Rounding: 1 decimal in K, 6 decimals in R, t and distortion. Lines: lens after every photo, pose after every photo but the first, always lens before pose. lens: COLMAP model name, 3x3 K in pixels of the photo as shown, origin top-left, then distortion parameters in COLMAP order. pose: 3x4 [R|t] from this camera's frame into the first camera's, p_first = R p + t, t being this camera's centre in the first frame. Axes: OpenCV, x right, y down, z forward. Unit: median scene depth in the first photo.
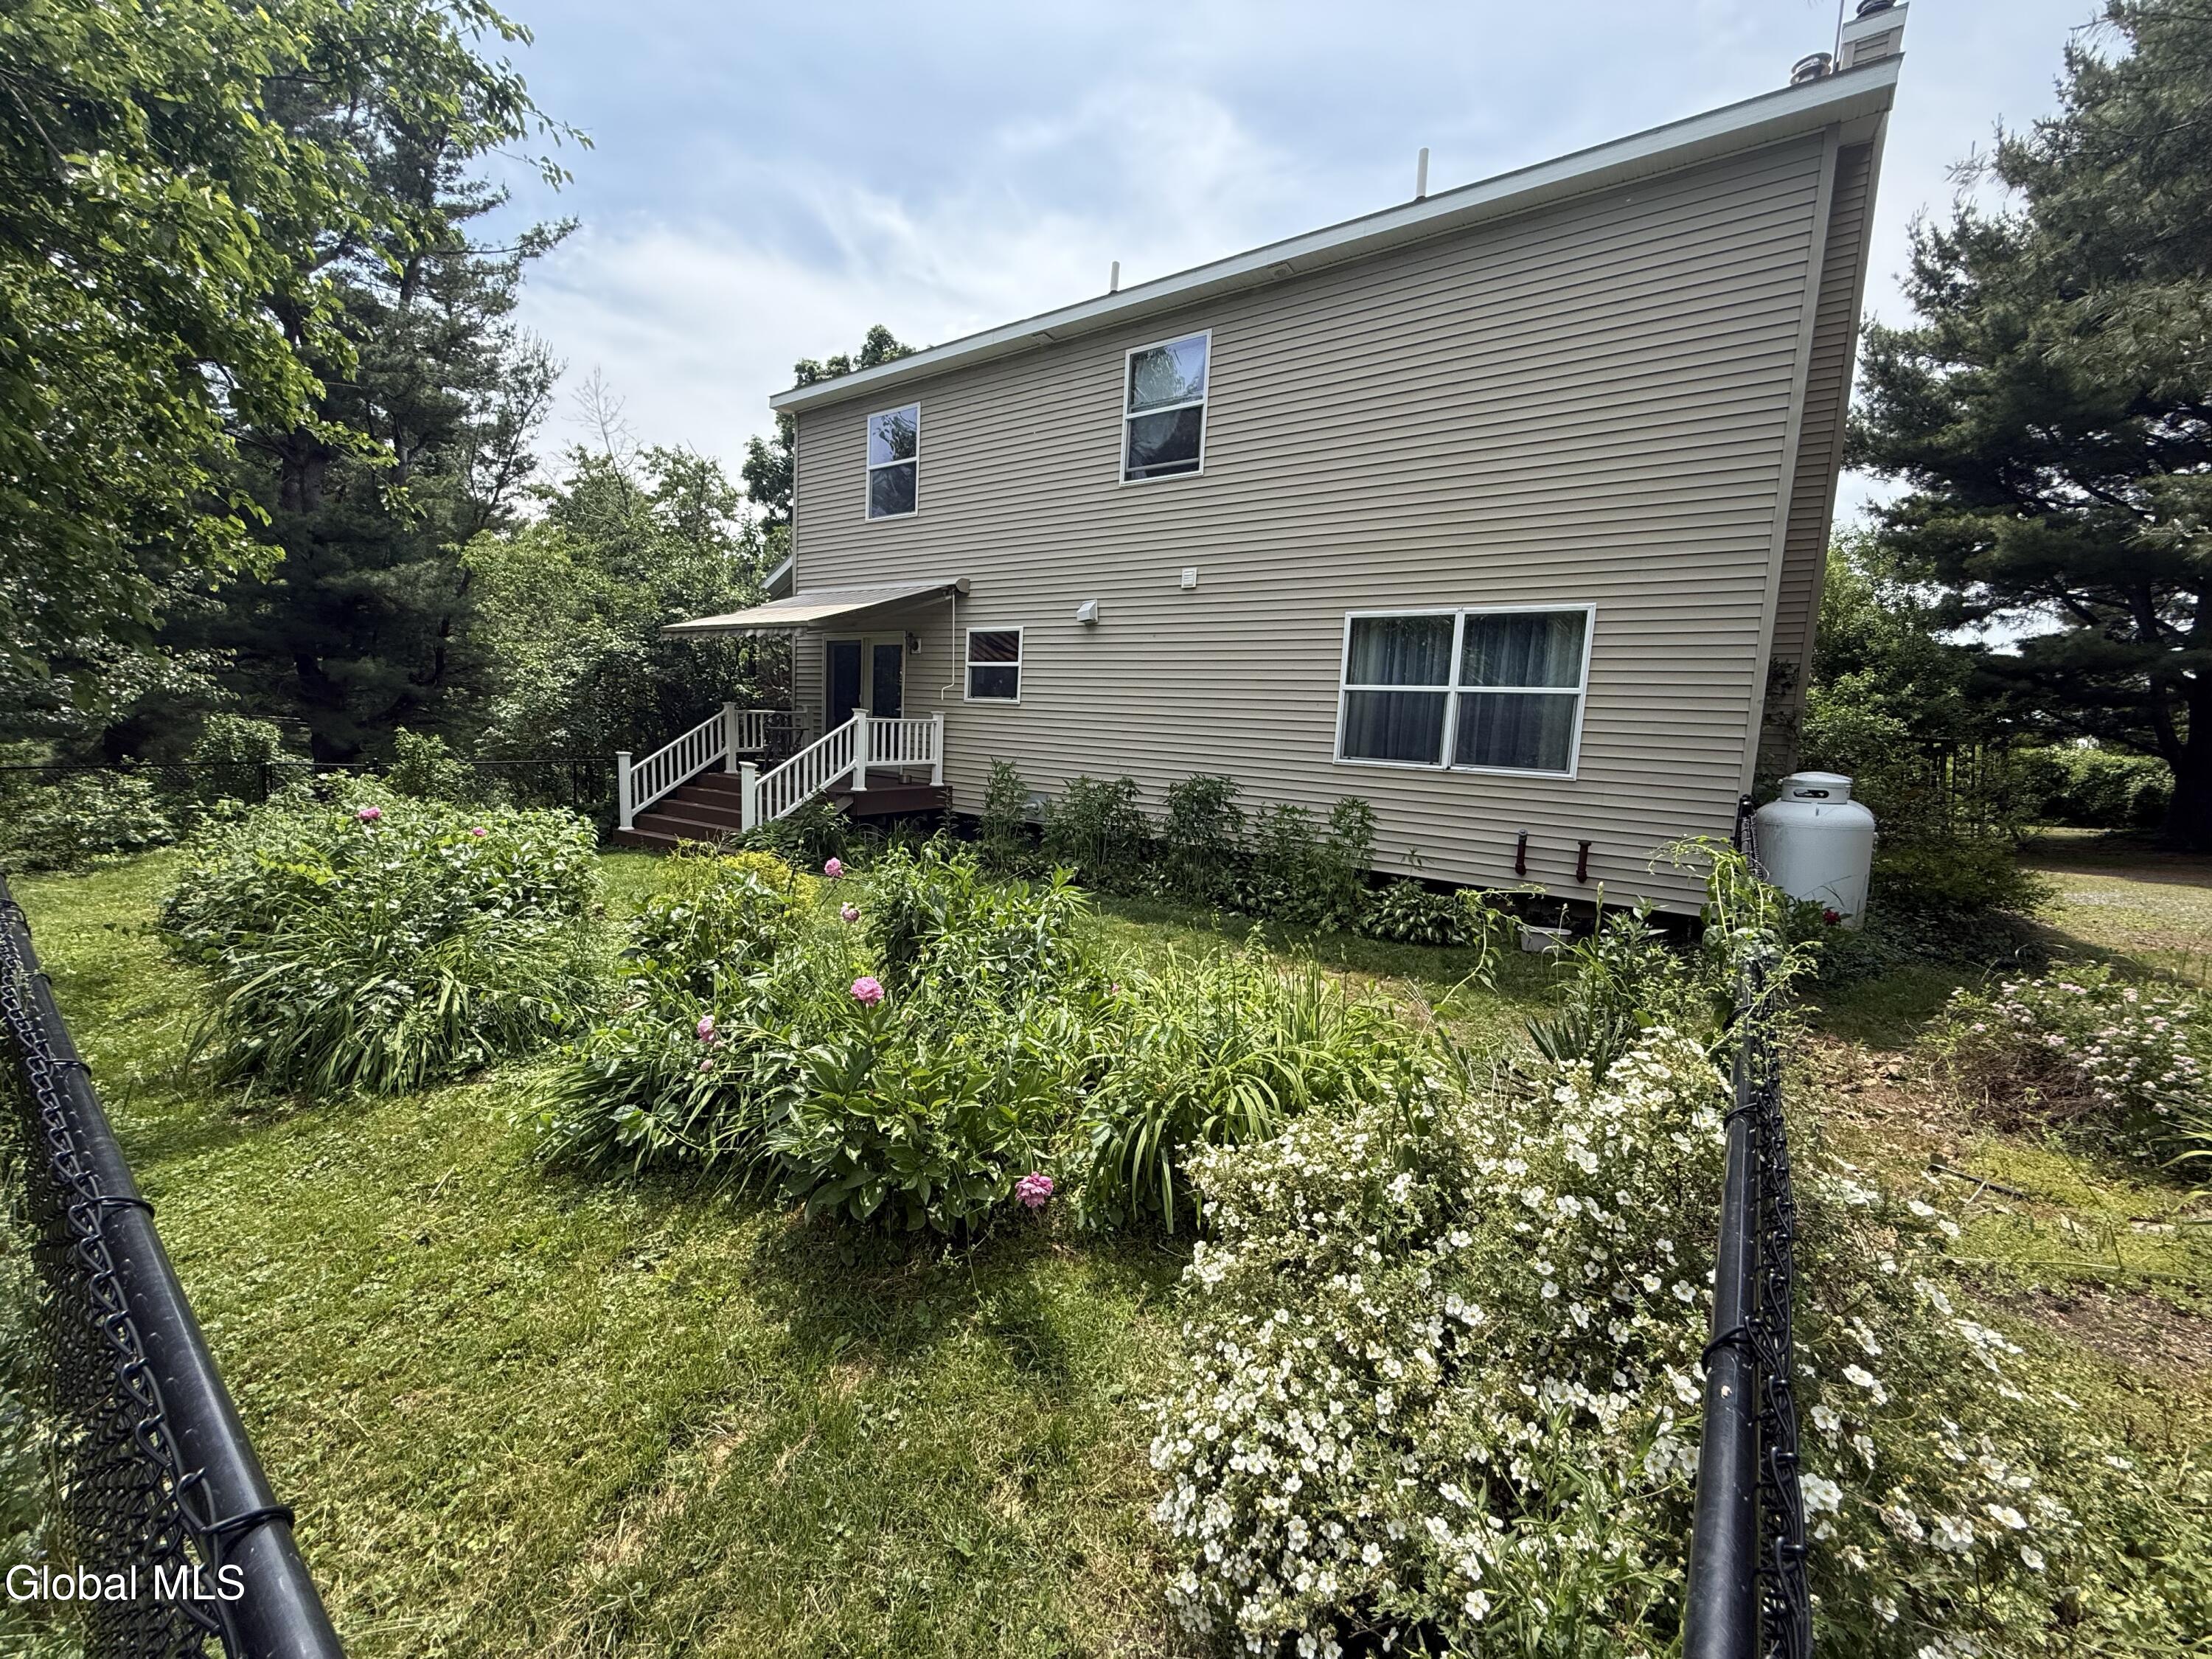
lens RADIAL K [[897.9, 0, 1119.5], [0, 897.9, 838.2], [0, 0, 1]] dist [-0.017806, -0.000099]
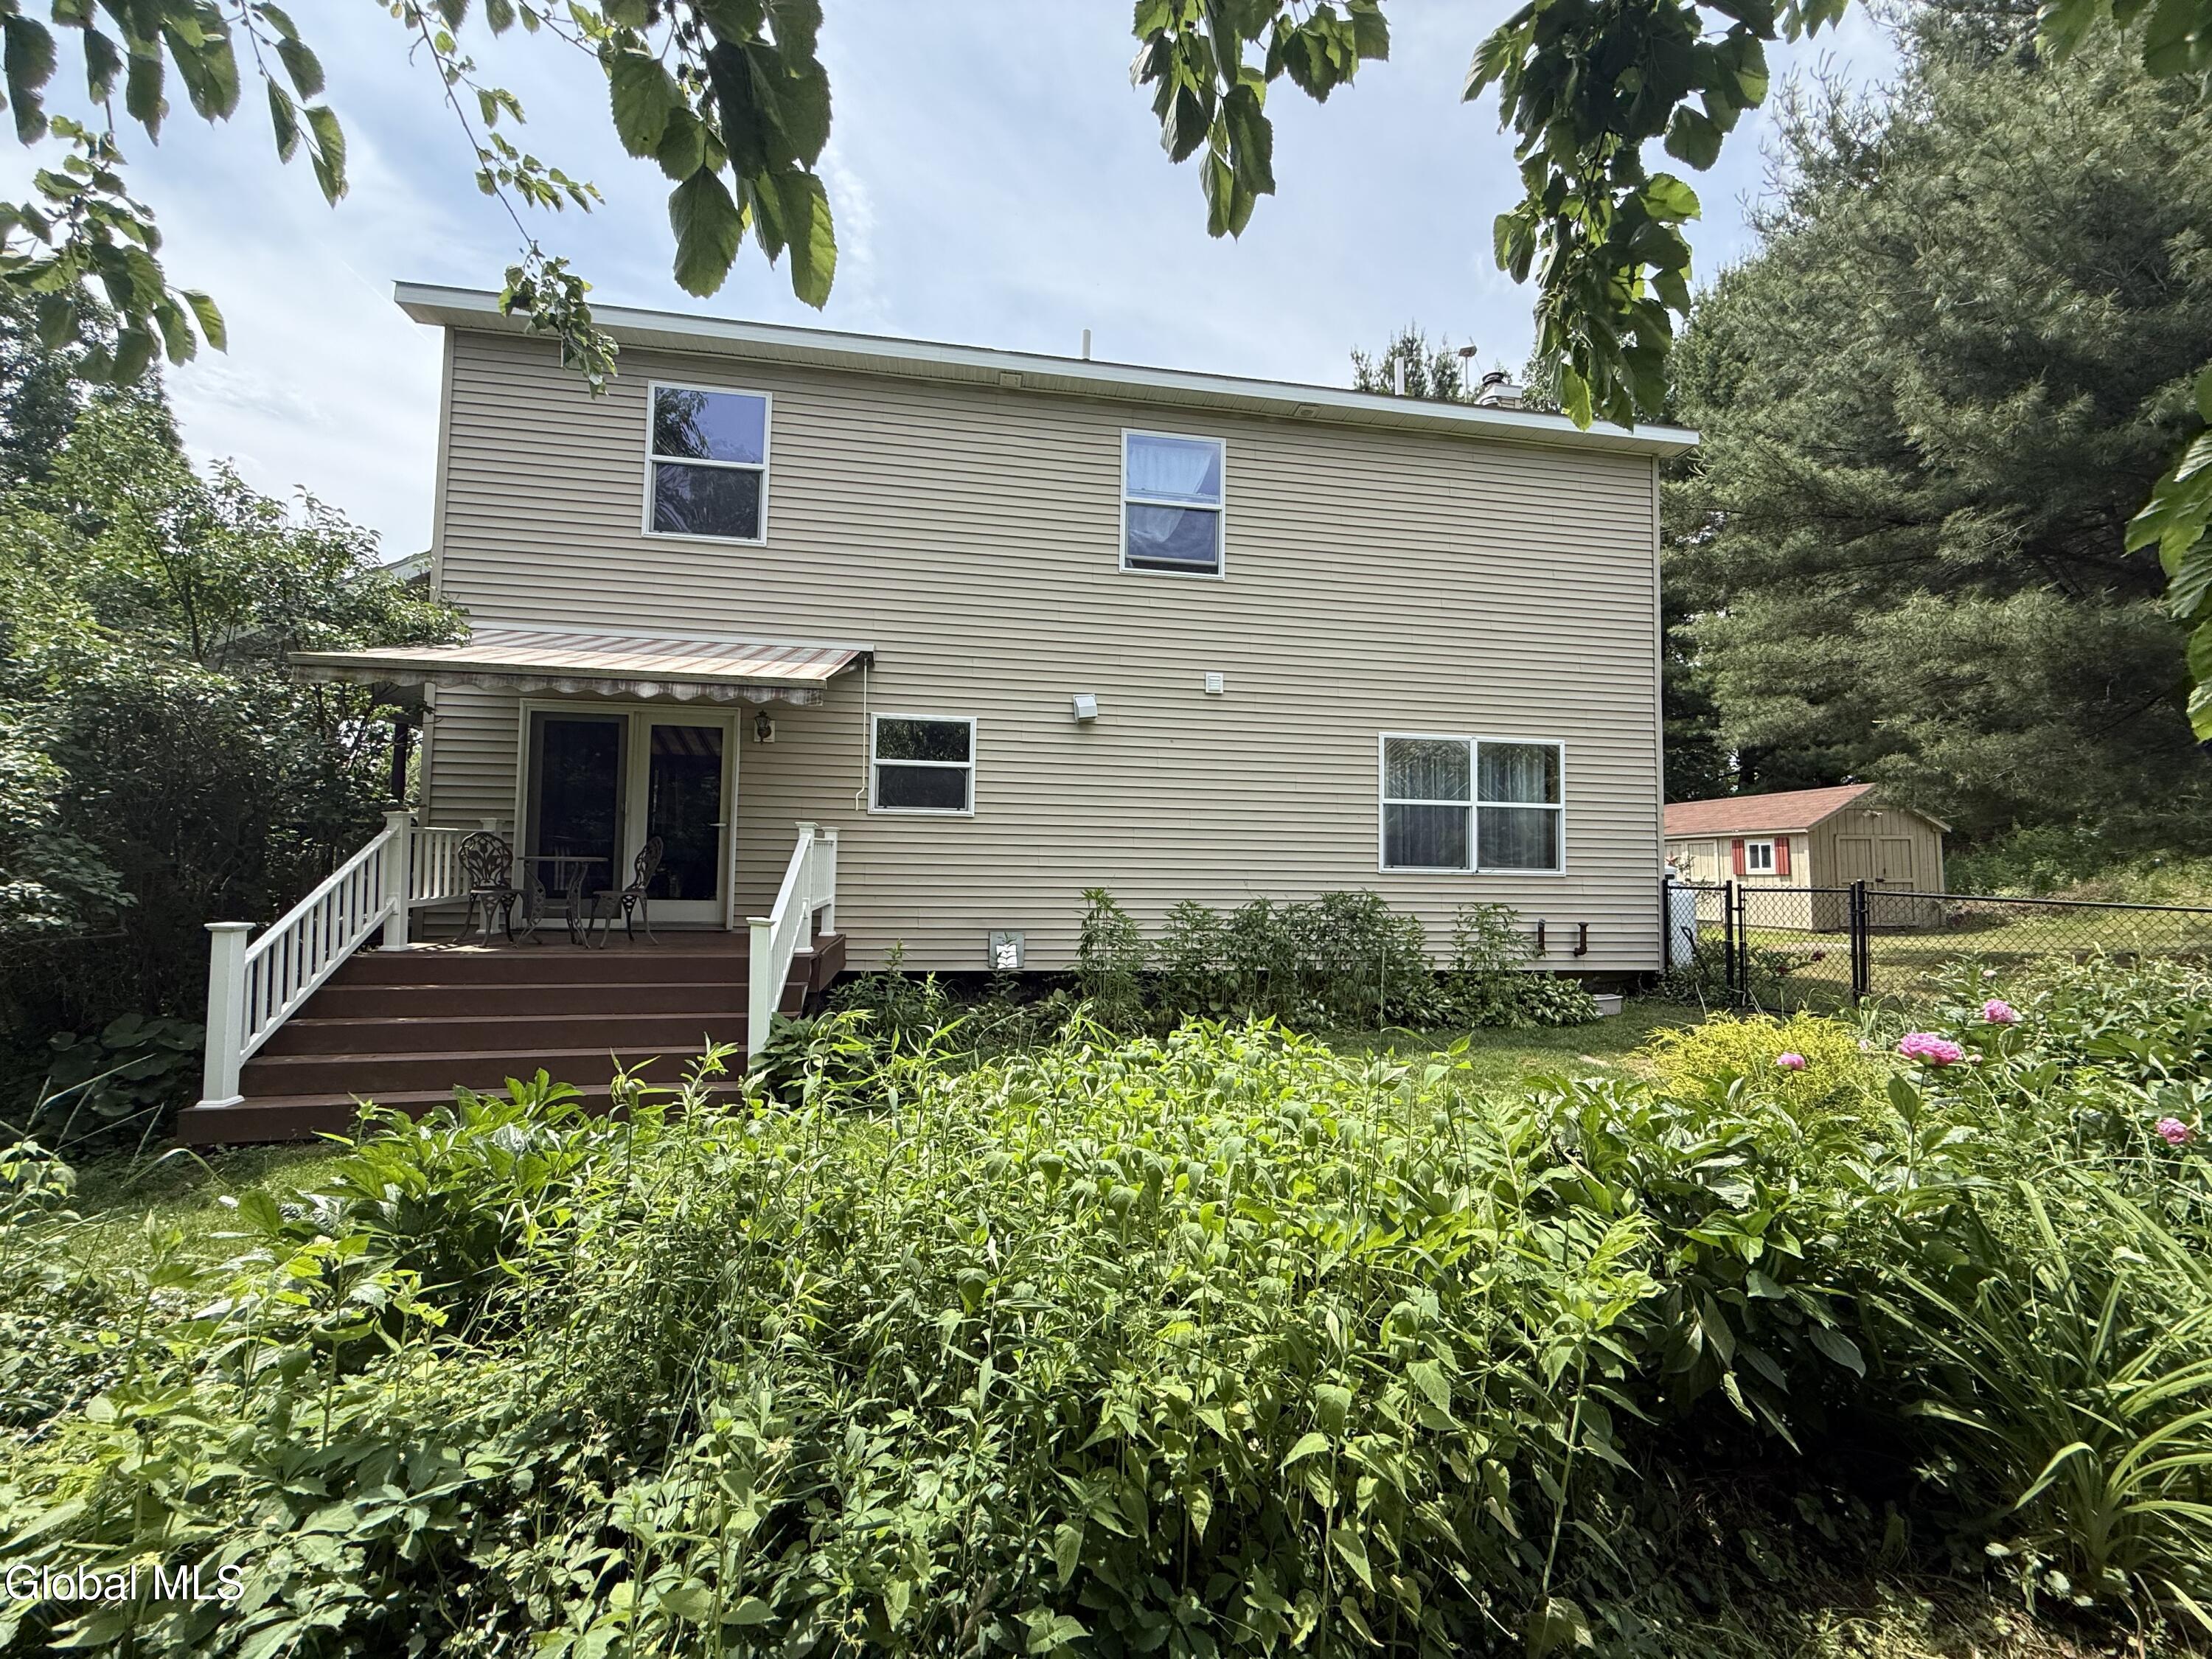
lens RADIAL K [[897.9, 0, 1101.0], [0, 897.9, 822.6], [0, 0, 1]] dist [-0.017806, -0.000099]
pose [[0.704320, -0.015494, 0.709714, -0.686319], [0.099538, 0.992040, -0.077124, -0.086579], [-0.702870, 0.124964, 0.700256, 0.452654]]
